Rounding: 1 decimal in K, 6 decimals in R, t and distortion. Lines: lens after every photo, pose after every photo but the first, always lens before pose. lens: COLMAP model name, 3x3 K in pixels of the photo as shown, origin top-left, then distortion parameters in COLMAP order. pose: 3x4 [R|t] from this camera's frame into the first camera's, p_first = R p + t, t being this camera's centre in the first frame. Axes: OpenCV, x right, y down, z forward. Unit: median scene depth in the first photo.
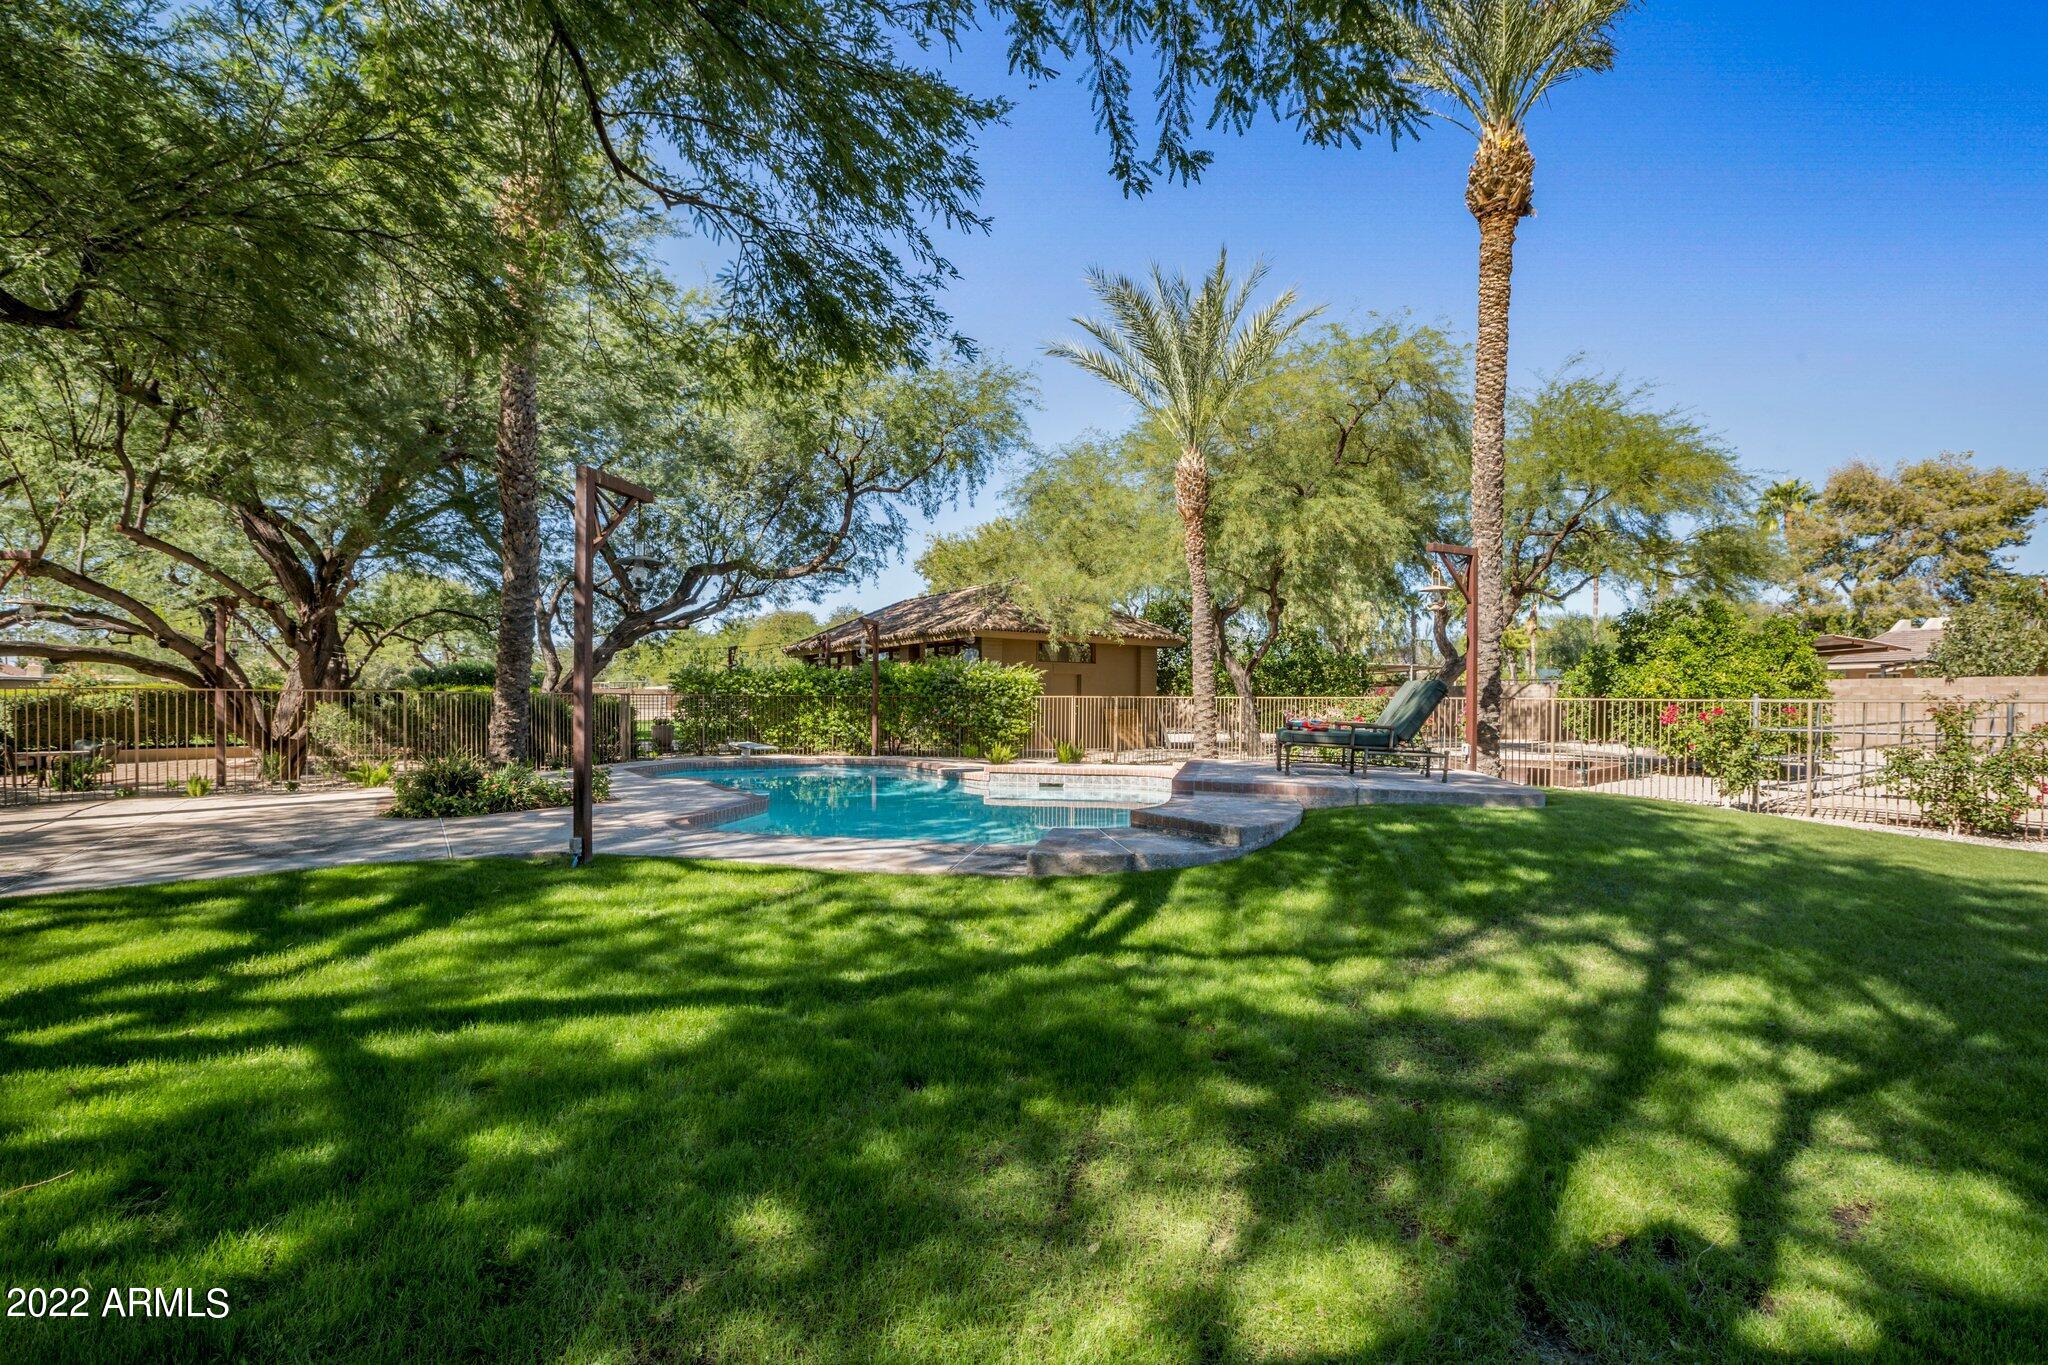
lens RADIAL K [[960.5, 0, 1020.3], [0, 960.5, 681.5], [0, 0, 1]] dist [-0.012720, 0.002178]
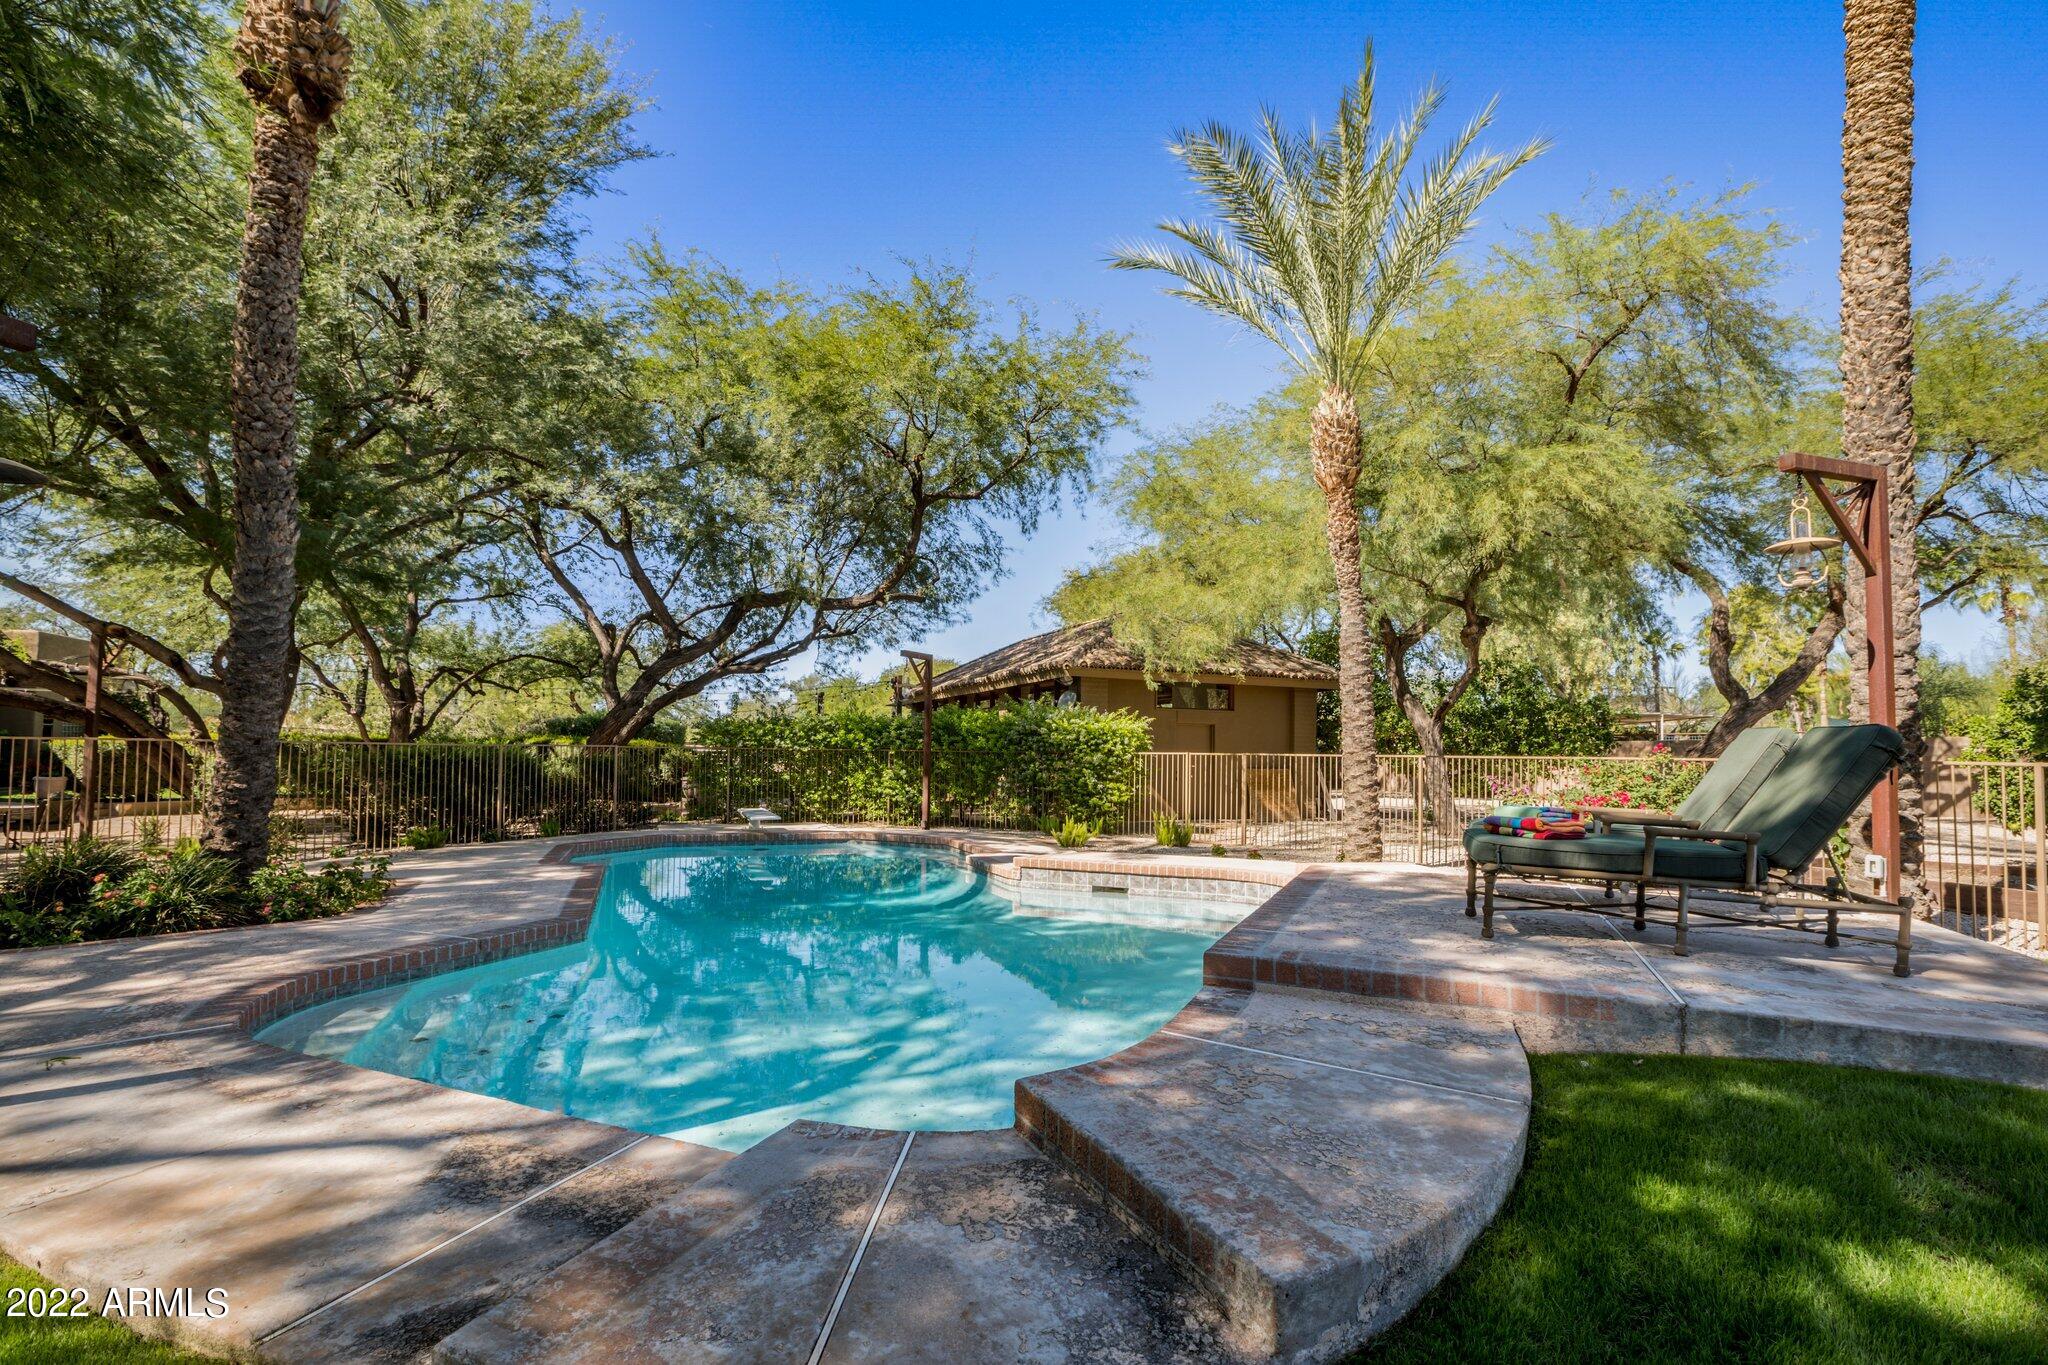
lens RADIAL K [[960.5, 0, 1028.2], [0, 960.5, 686.0], [0, 0, 1]] dist [-0.012720, 0.002178]
pose [[0.983200, -0.006006, -0.182434, 0.068557], [-0.003267, 0.998719, -0.050488, 0.001645], [0.182503, 0.050236, 0.981921, 0.238522]]
